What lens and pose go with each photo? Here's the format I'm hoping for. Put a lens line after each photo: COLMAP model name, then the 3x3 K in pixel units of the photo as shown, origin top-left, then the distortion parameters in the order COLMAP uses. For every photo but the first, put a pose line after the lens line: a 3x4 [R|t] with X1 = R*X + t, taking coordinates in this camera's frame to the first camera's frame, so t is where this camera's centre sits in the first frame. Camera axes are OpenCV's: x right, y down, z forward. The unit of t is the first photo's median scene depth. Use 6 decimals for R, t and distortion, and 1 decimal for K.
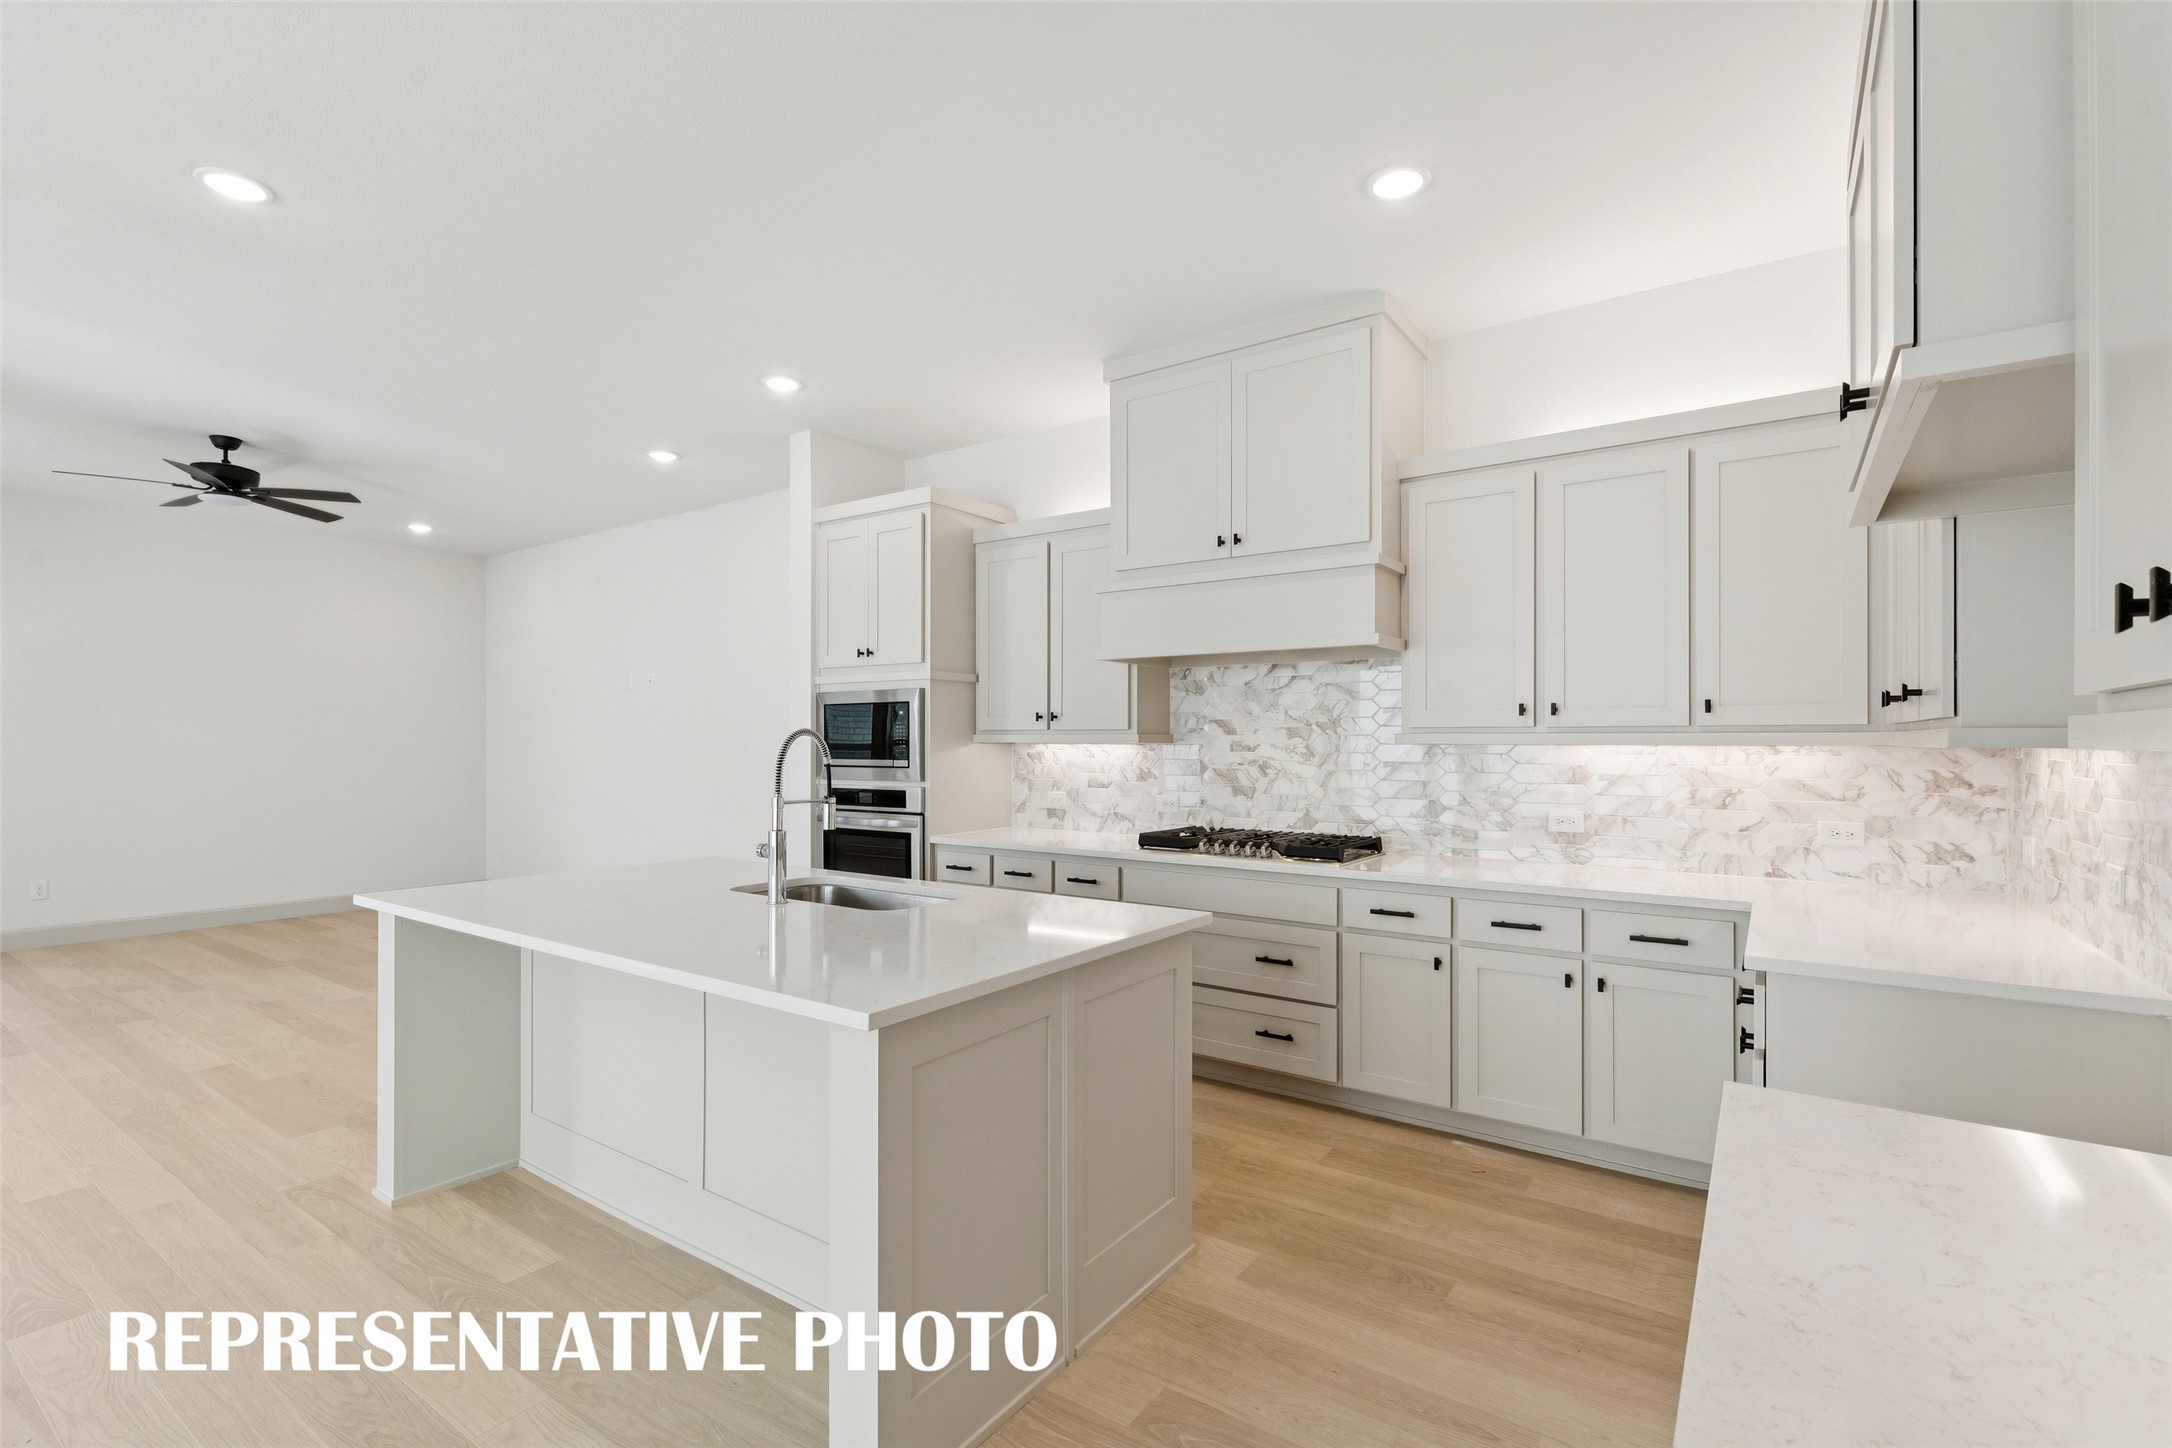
lens RADIAL K [[974.6, 0, 1077.8], [0, 974.6, 727.8], [0, 0, 1]] dist [0.002167, 0.000179]
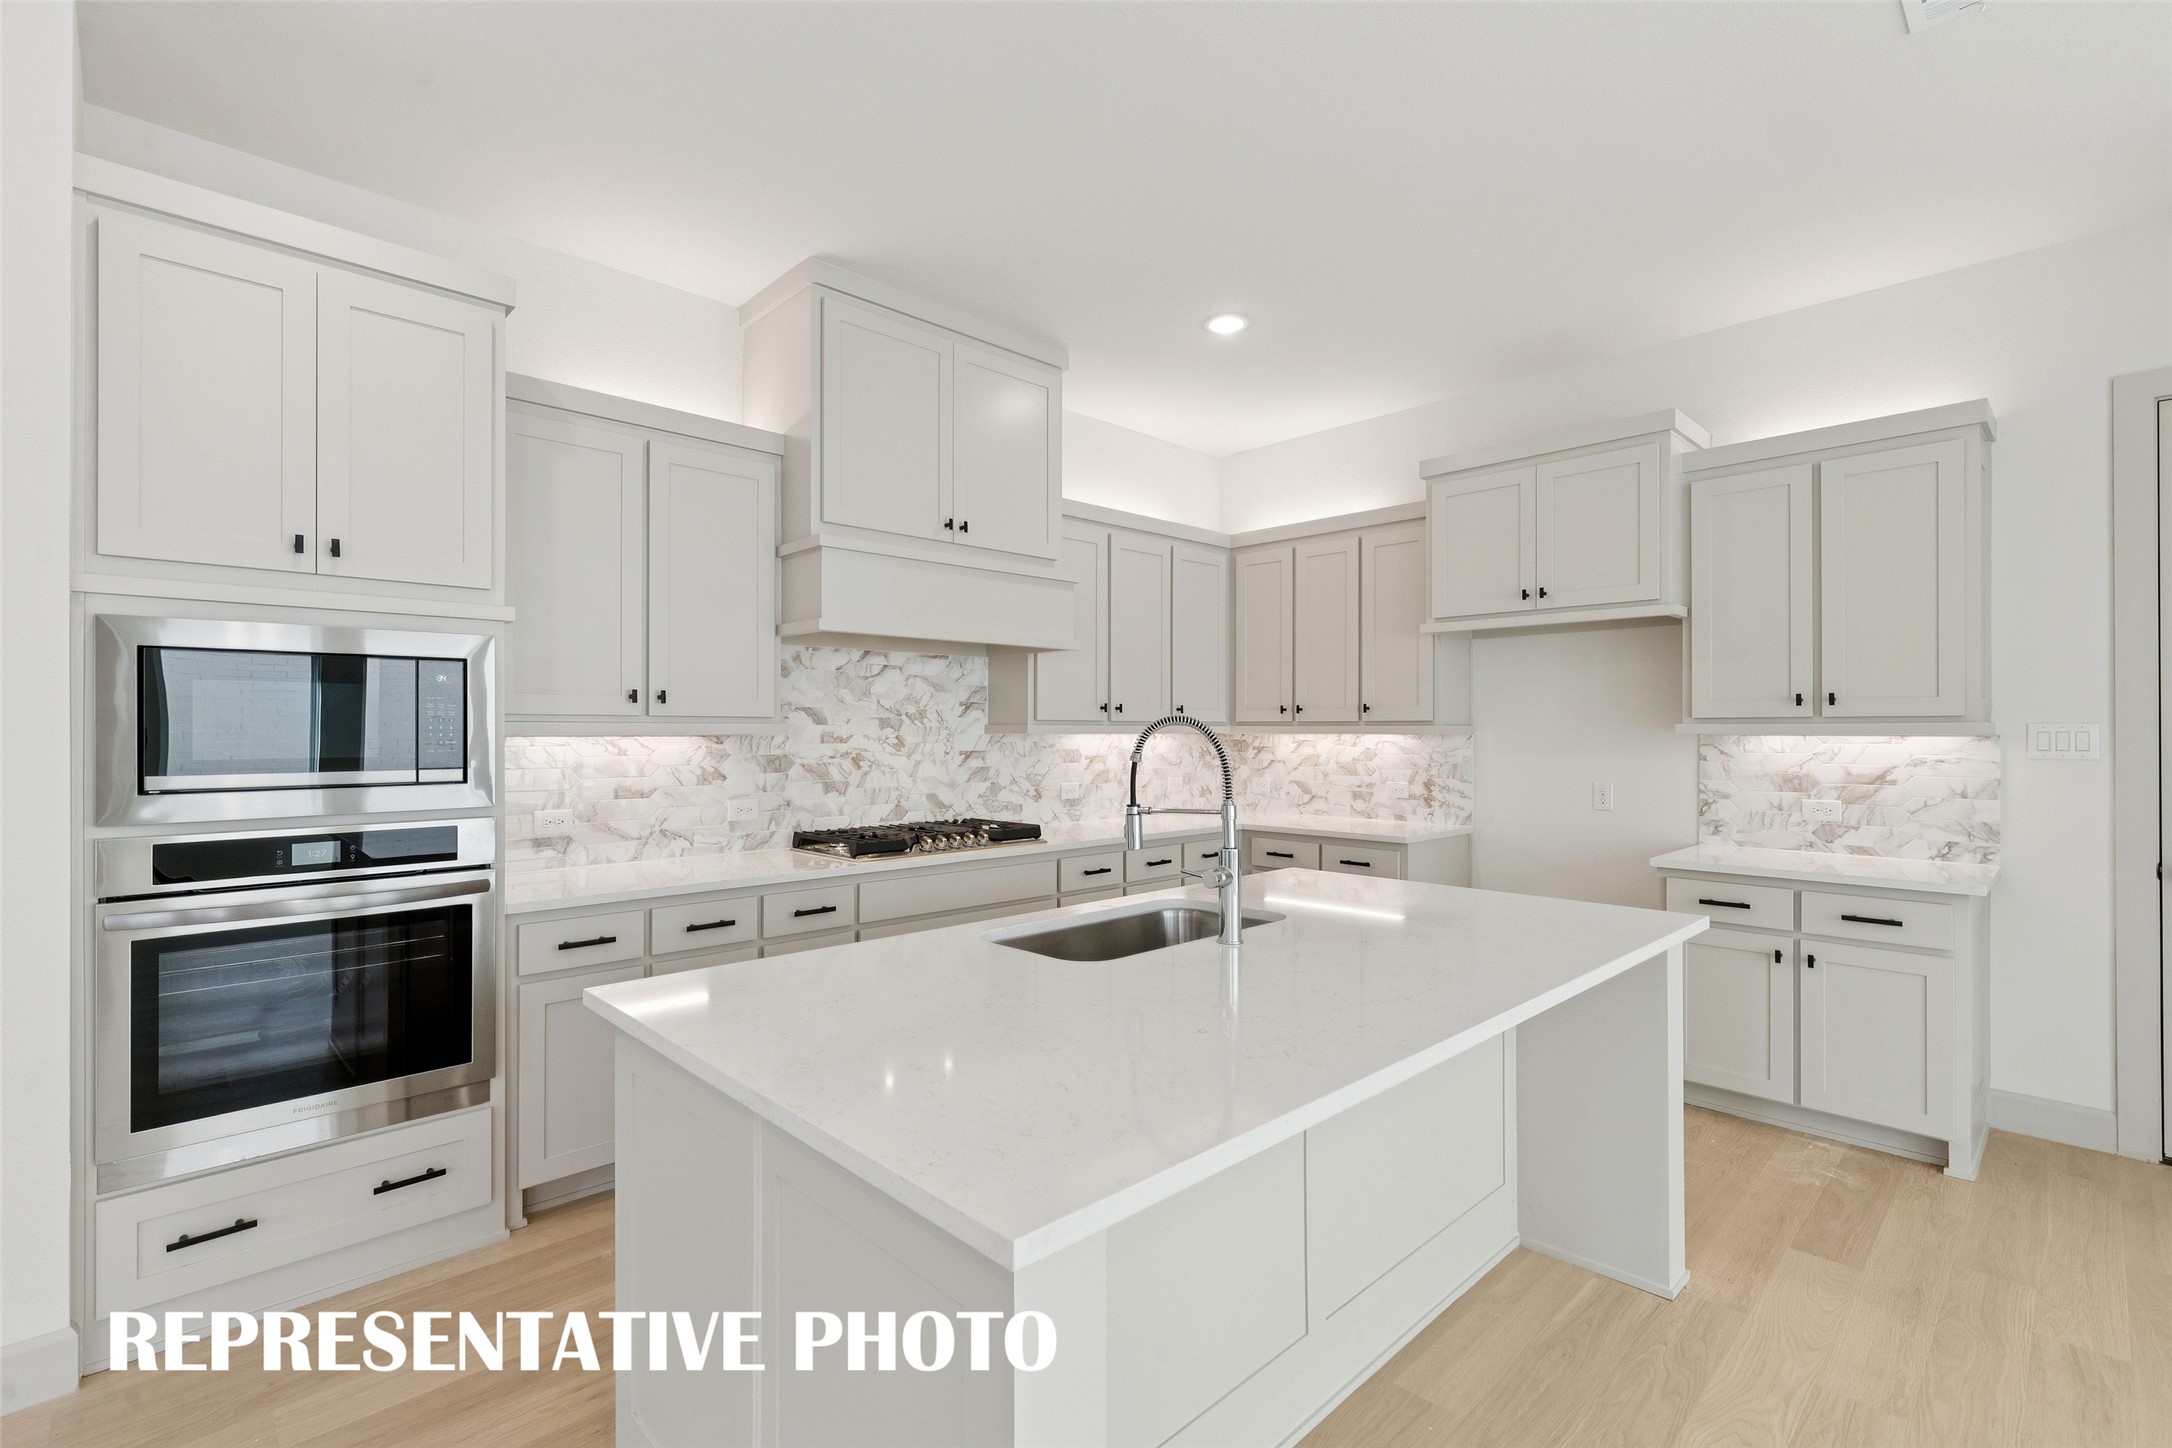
lens RADIAL K [[974.6, 0, 1077.8], [0, 974.6, 727.8], [0, 0, 1]] dist [0.002167, 0.000179]
pose [[0.190784, 0.002088, 0.981630, -0.691265], [-0.011897, 0.999929, 0.000186, 0.007252], [-0.981560, -0.011714, 0.190796, 0.618018]]
